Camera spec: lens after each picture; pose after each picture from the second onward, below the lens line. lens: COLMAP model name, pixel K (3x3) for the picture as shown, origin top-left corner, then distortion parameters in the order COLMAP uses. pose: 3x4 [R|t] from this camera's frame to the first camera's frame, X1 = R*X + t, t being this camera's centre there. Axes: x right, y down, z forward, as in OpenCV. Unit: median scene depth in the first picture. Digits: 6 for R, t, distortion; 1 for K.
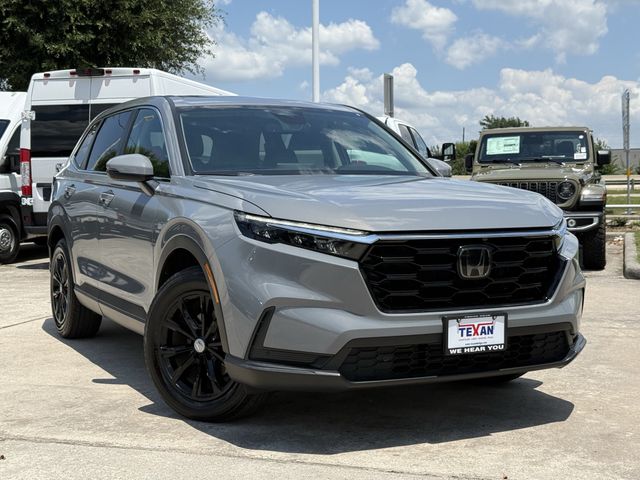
lens RADIAL K [[898.4, 0, 340.0], [0, 898.4, 240.8], [0, 0, 1]] dist [0.267535, -0.868066]
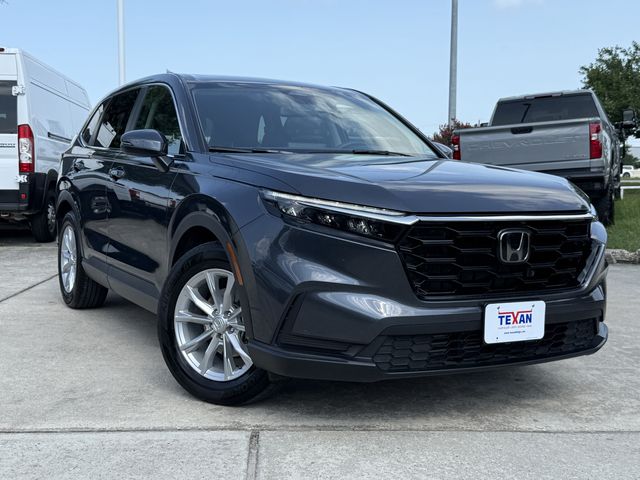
lens RADIAL K [[650.0, 0, 280.8], [0, 650.0, 240.2], [0, 0, 1]] dist [0.155608, 0.002237]
pose [[0.999407, 0.016846, 0.030033, -0.115015], [-0.017788, 0.999349, 0.031394, 0.000433], [-0.029485, -0.031910, 0.999056, 0.319962]]
